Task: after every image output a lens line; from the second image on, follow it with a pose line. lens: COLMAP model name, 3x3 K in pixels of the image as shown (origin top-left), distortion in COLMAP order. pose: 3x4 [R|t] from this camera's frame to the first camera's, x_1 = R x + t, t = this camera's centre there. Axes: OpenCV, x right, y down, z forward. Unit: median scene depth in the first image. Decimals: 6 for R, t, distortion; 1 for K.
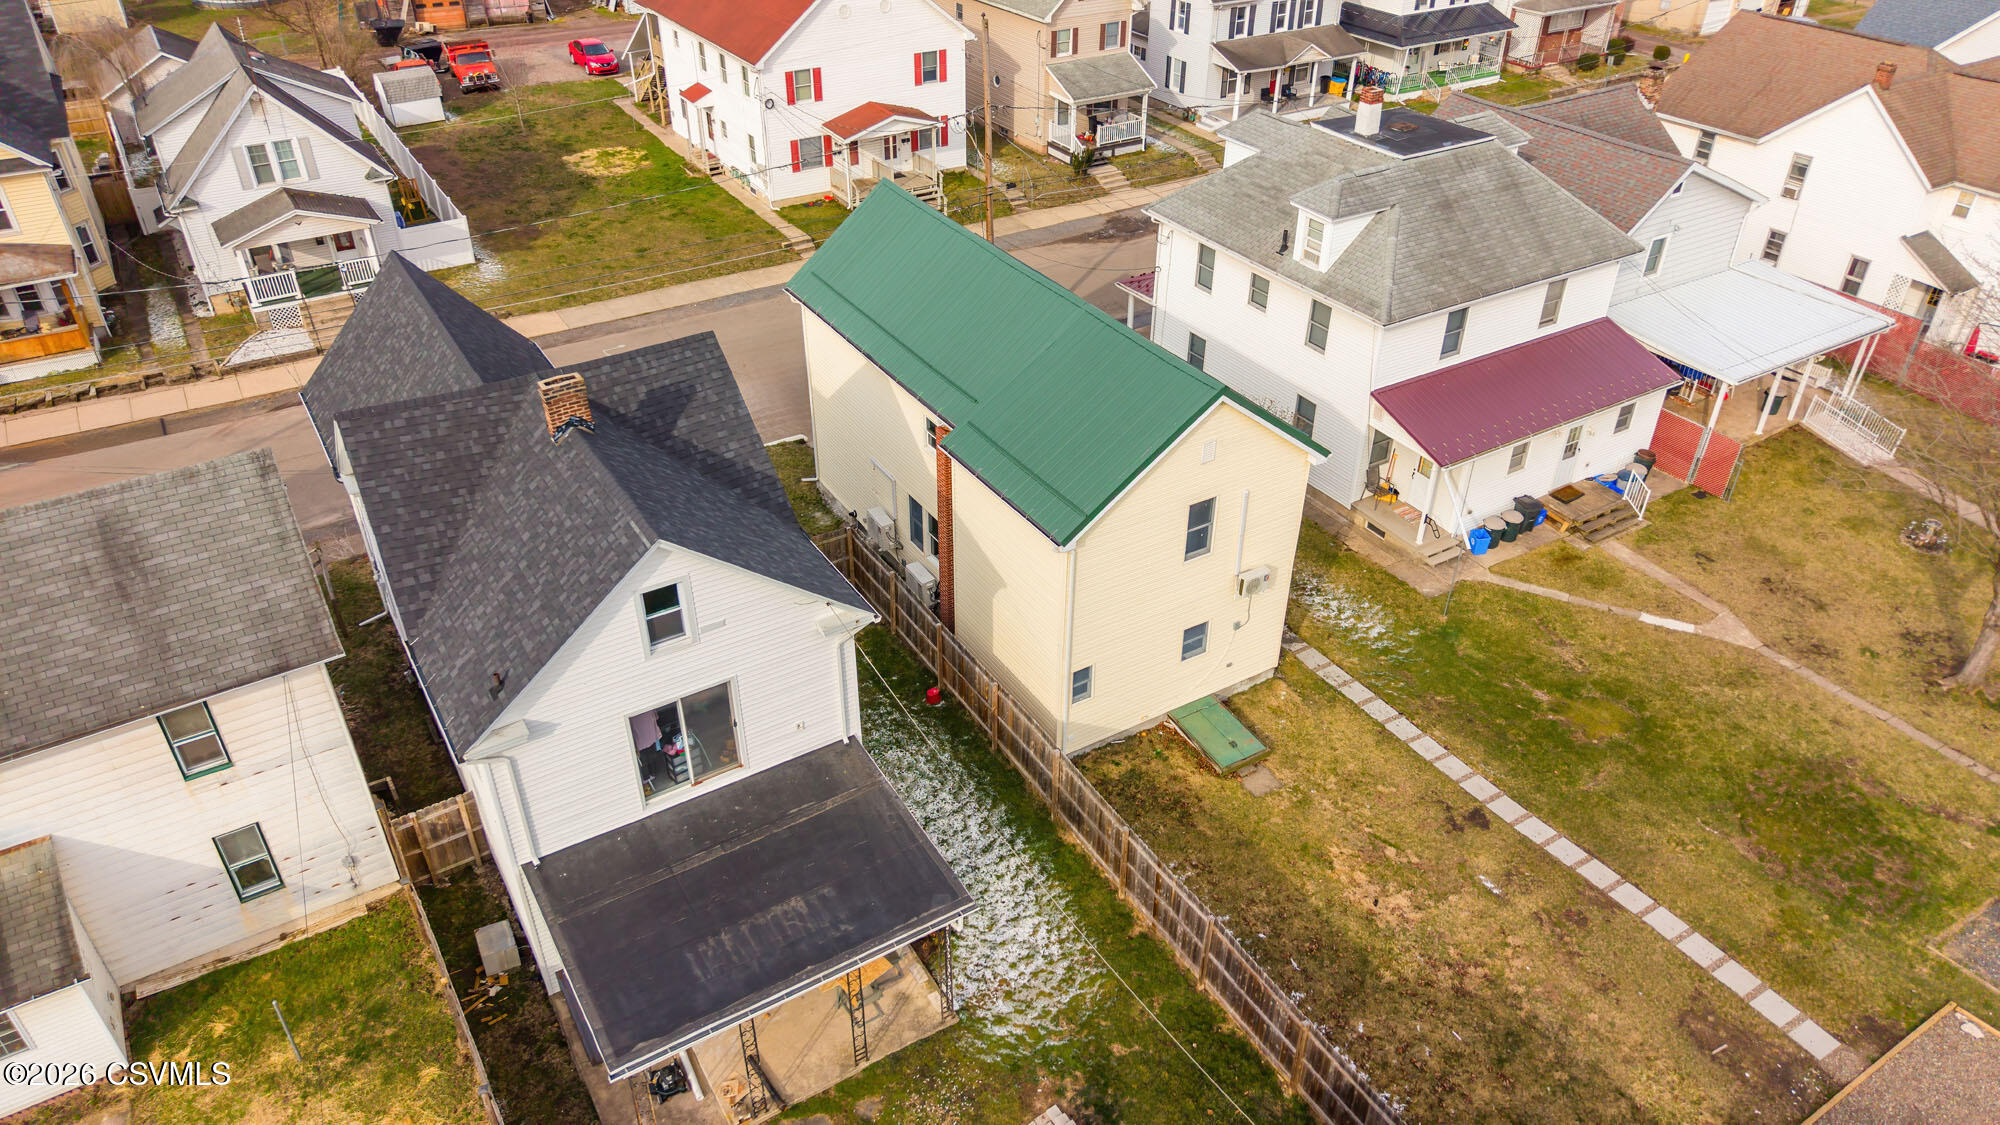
lens RADIAL K [[1342.8, 0, 1000.0], [0, 1342.8, 562.5], [0, 0, 1]] dist [0.036535, -0.048096]
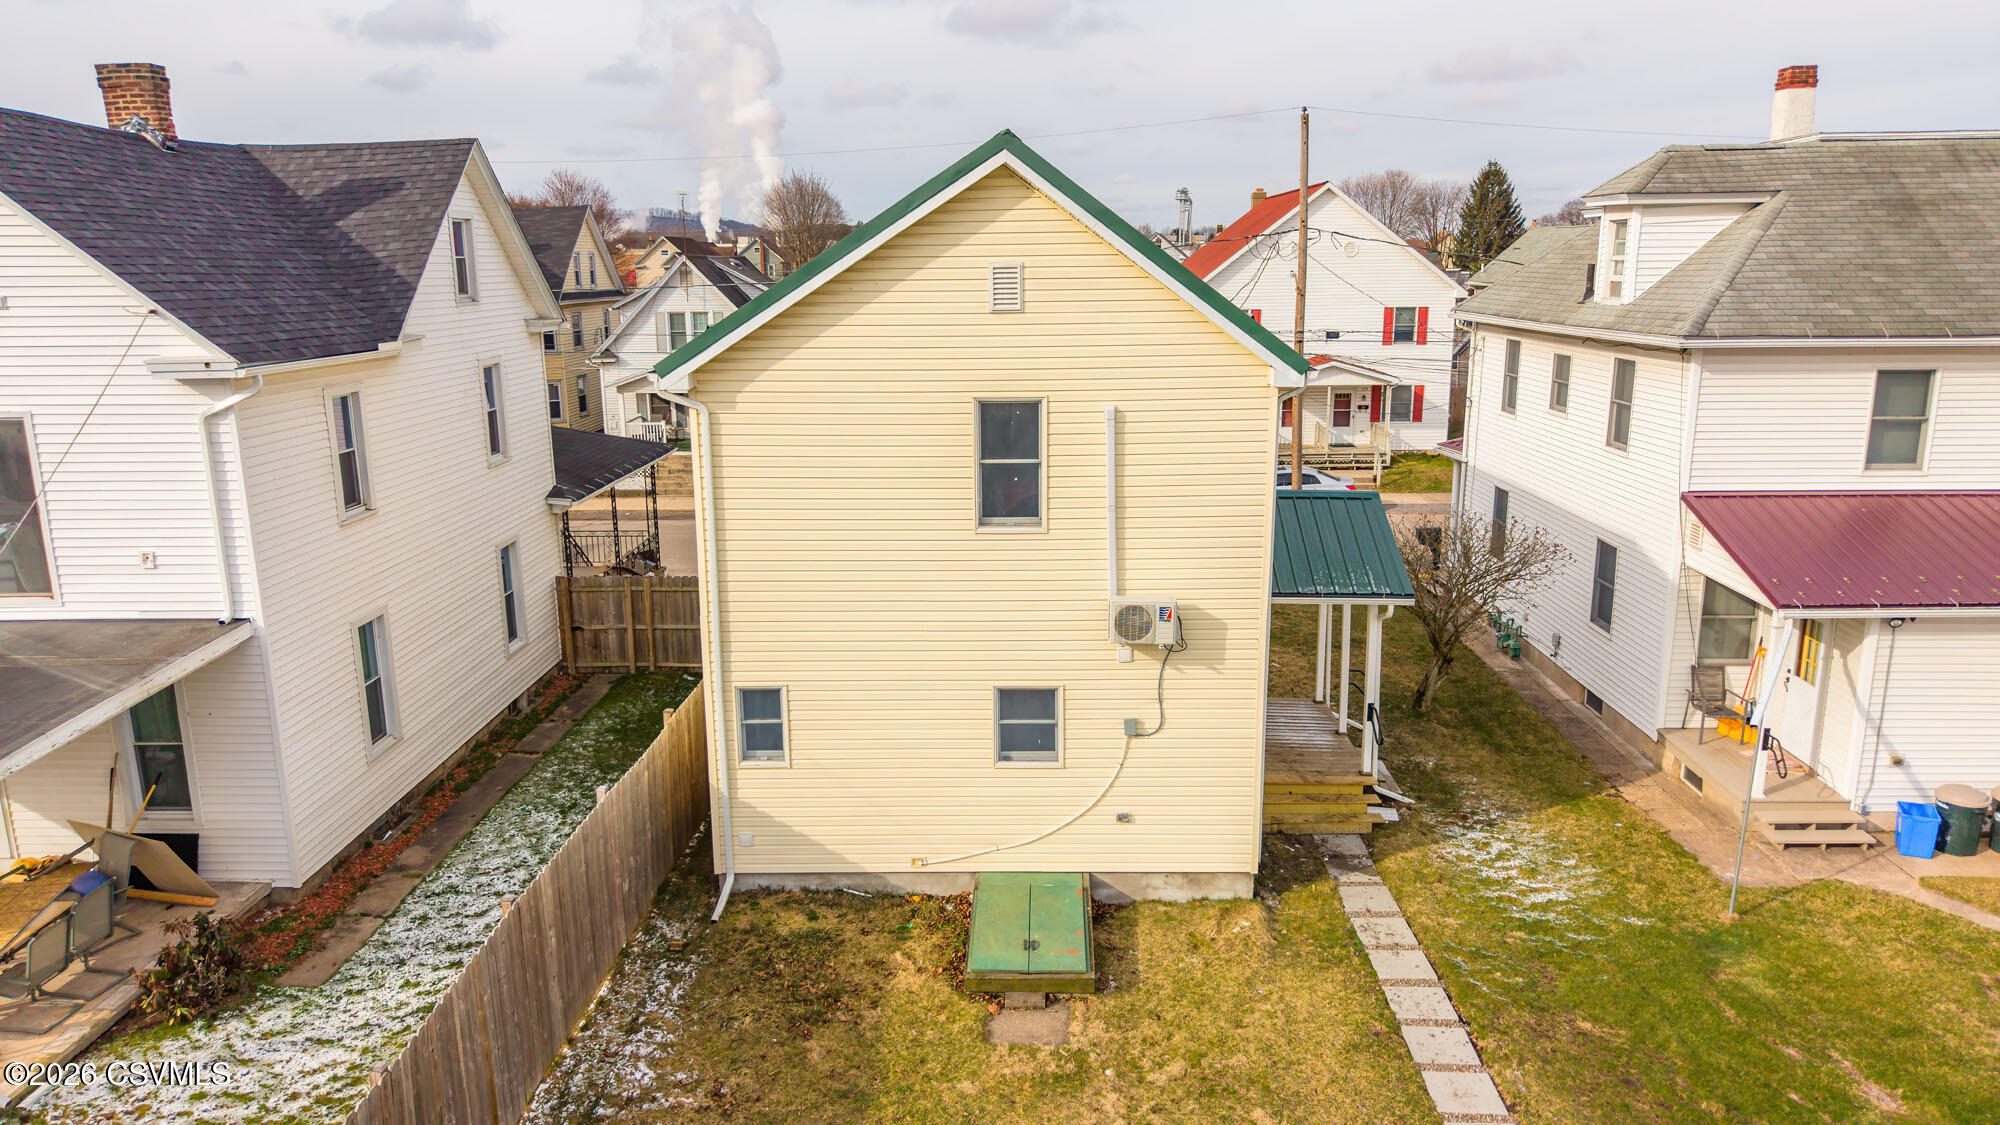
lens RADIAL K [[1359.0, 0, 998.4], [0, 1359.0, 553.1], [0, 0, 1]] dist [-0.003517, -0.001466]
pose [[0.841189, 0.103211, -0.530799, 0.322269], [-0.291693, 0.913158, -0.284705, 0.118579], [0.455319, 0.394321, 0.798245, 0.447038]]
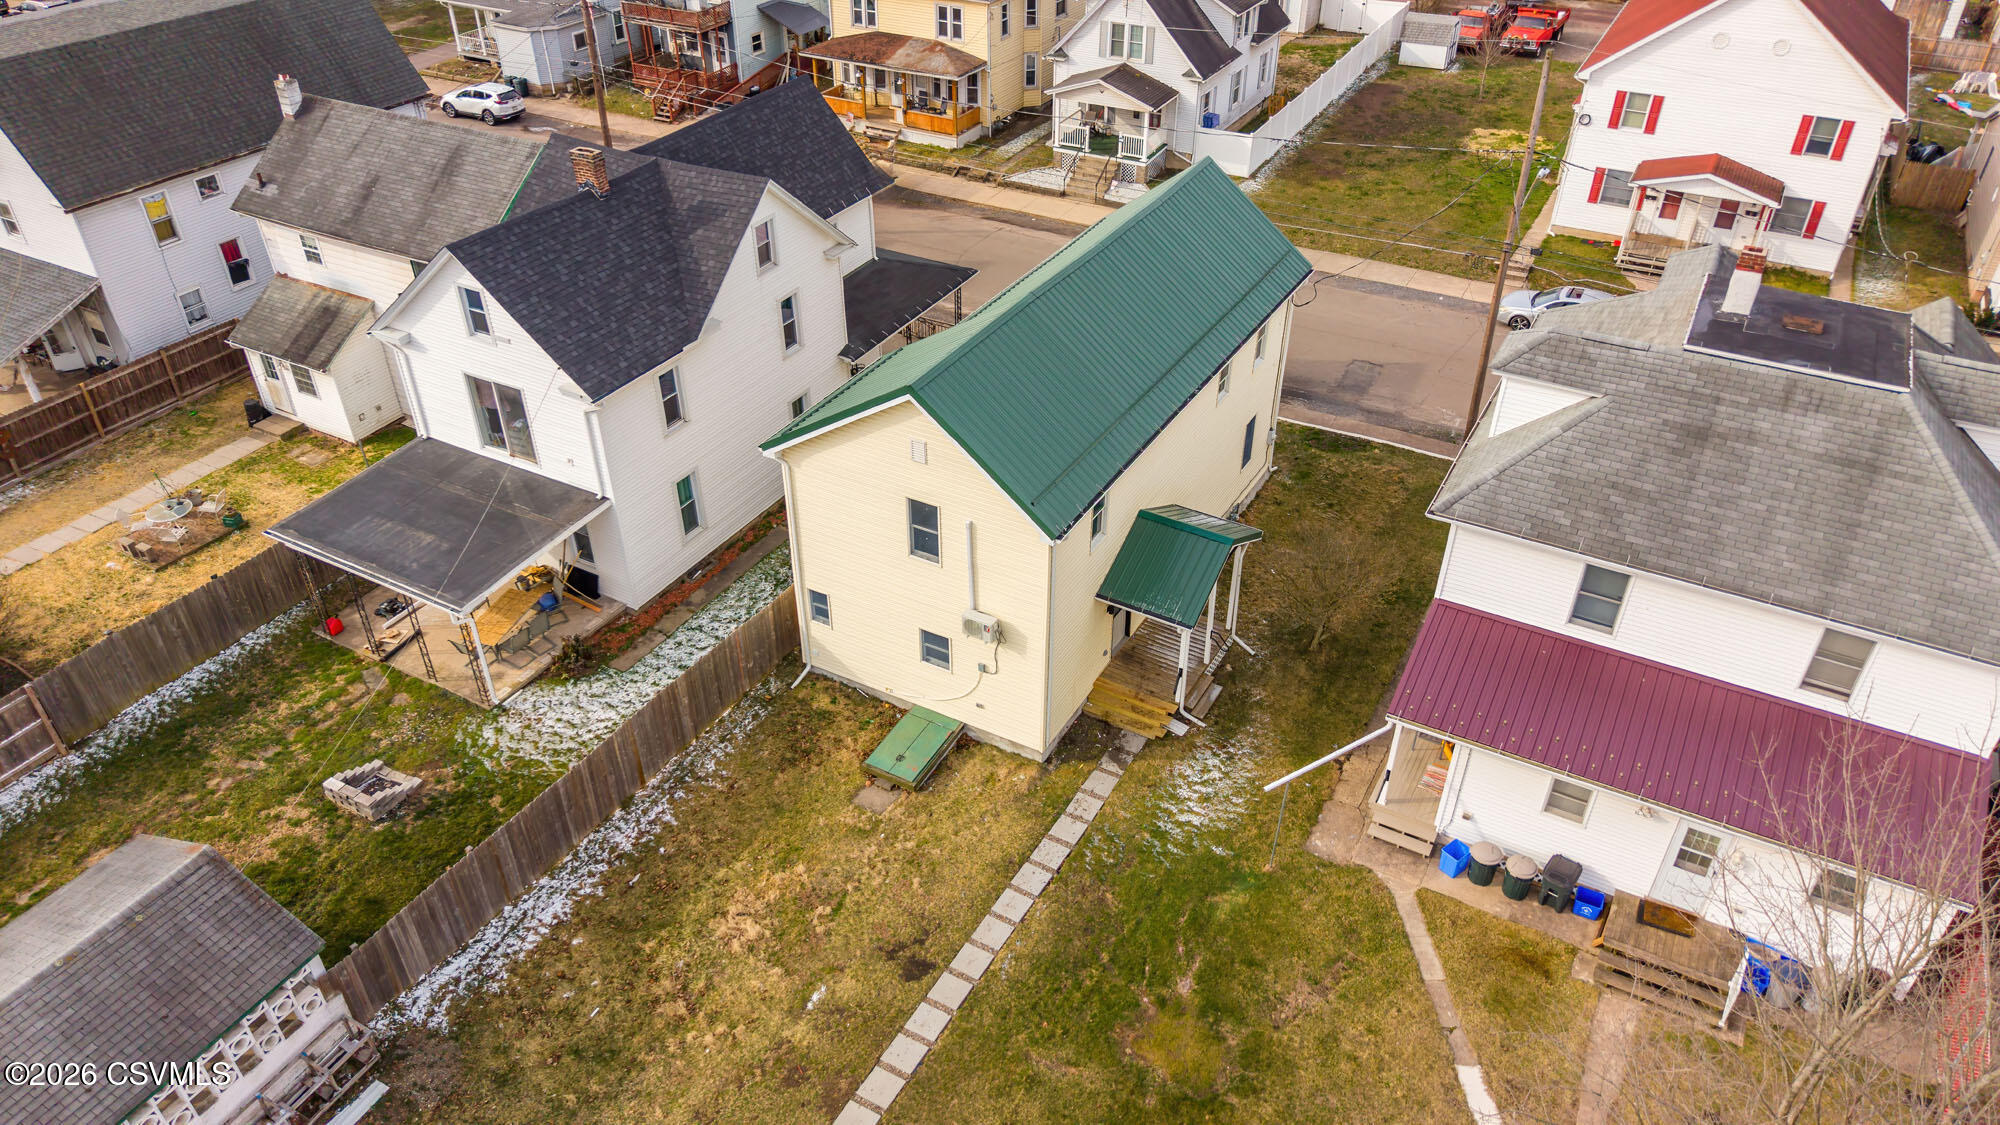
lens RADIAL K [[1342.8, 0, 1000.0], [0, 1342.8, 562.5], [0, 0, 1]] dist [0.036535, -0.048096]
pose [[0.488779, 0.500012, -0.714901, 0.659880], [-0.484845, 0.836941, 0.253880, -0.208518], [0.725273, 0.222525, 0.651508, 0.315035]]
